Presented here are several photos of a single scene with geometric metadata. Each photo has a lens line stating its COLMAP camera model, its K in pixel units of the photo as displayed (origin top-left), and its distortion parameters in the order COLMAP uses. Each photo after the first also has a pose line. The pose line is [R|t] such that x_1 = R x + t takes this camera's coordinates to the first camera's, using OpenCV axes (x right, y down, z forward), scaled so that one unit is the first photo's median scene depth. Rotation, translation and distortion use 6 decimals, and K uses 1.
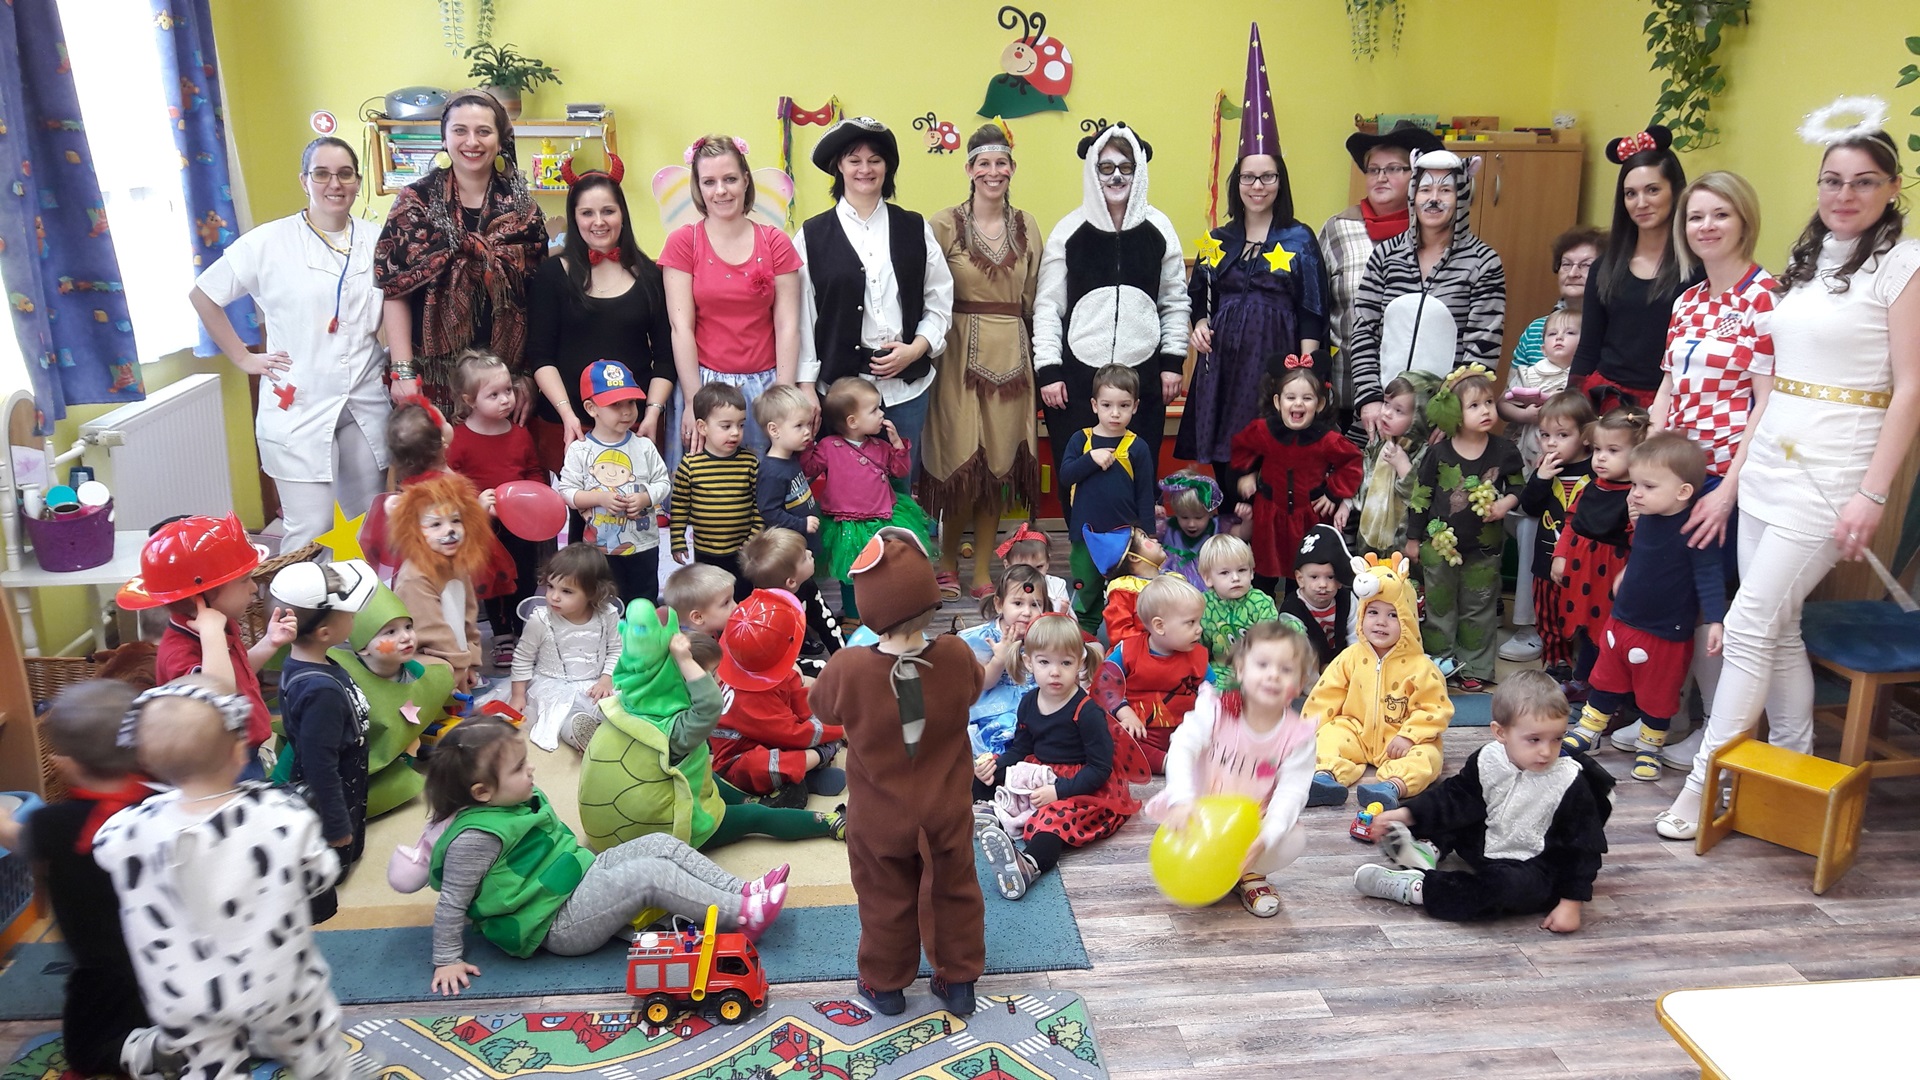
lens RADIAL K [[1537.6, 0, 960.7], [0, 1537.6, 577.6], [0, 0, 1]] dist [-0.096986, 0.004393]
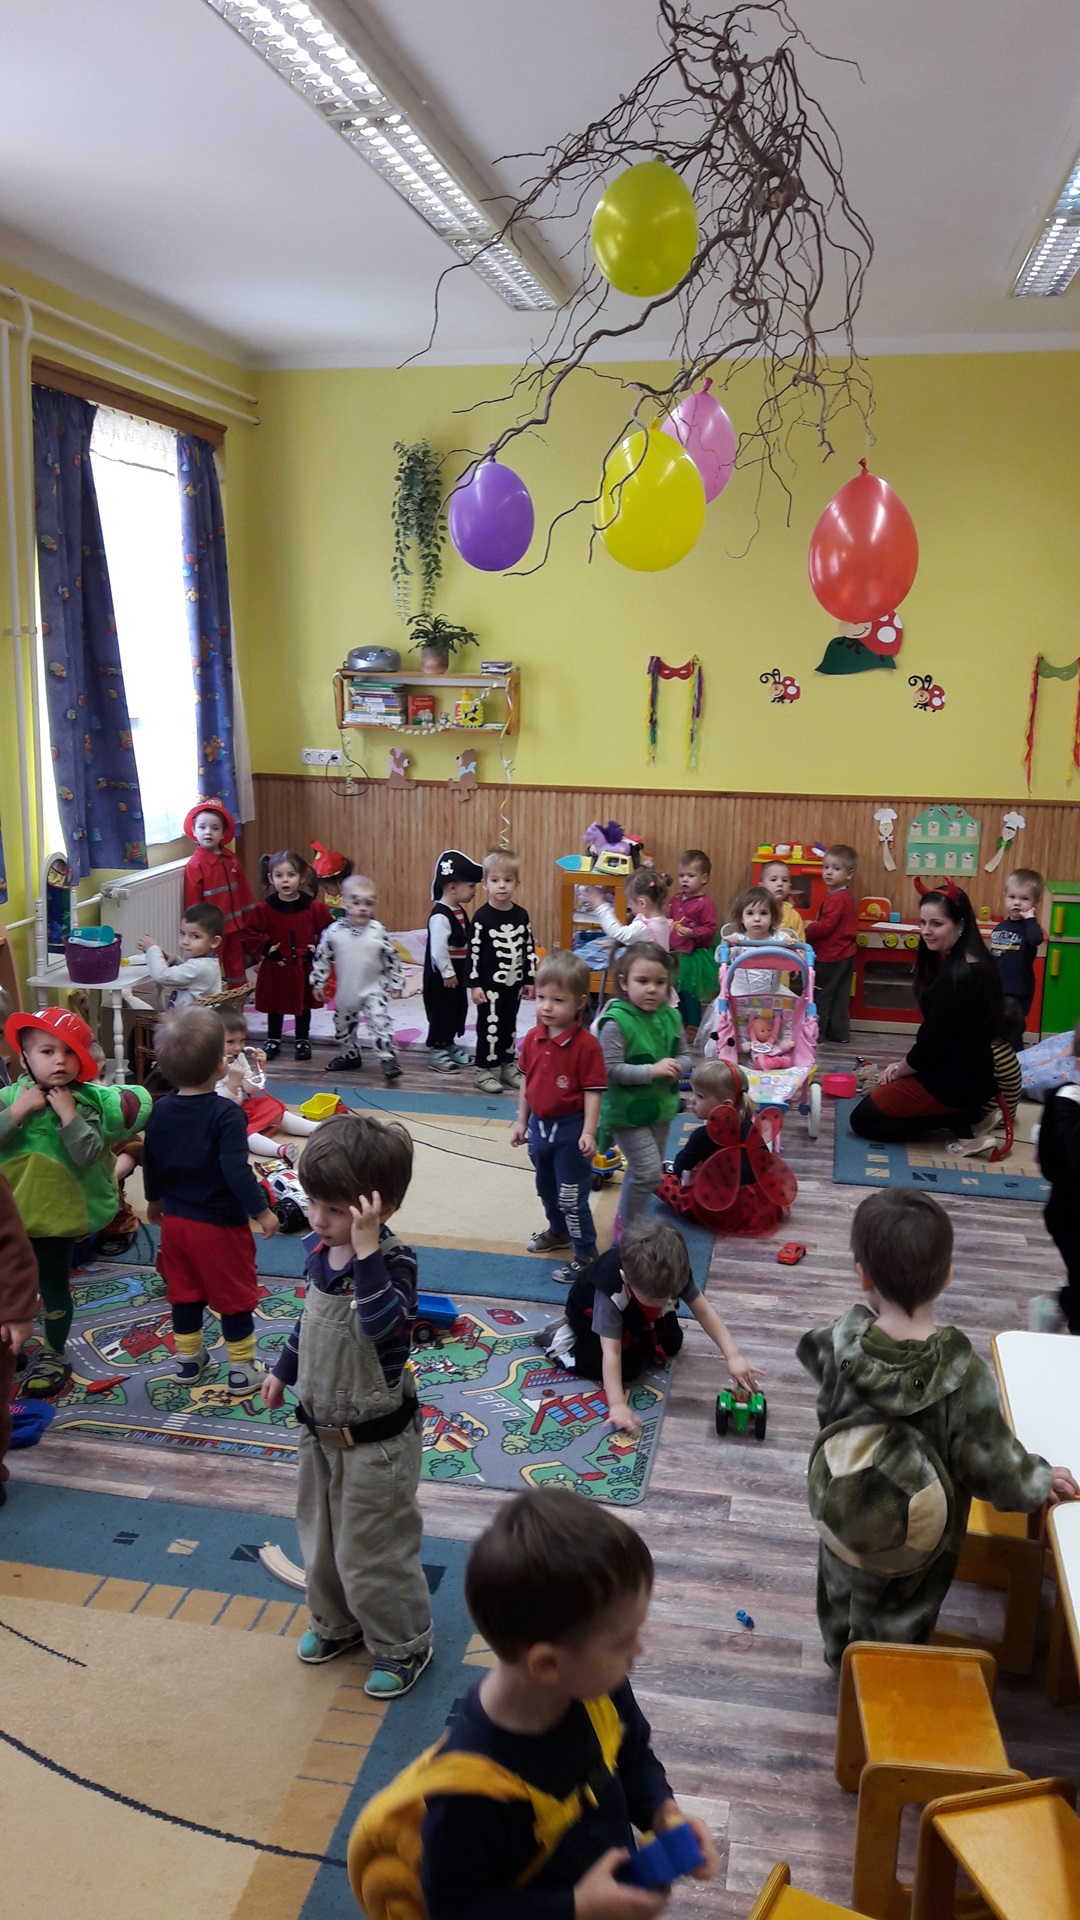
lens RADIAL K [[1537.6, 0, 540.0], [0, 1537.6, 960.0], [0, 0, 1]] dist [-0.096986, 0.004393]
pose [[0.950906, 0.055887, -0.304392, 0.202615], [-0.086799, 0.992244, -0.088979, 0.051361], [0.297058, 0.111032, 0.948382, -0.193609]]
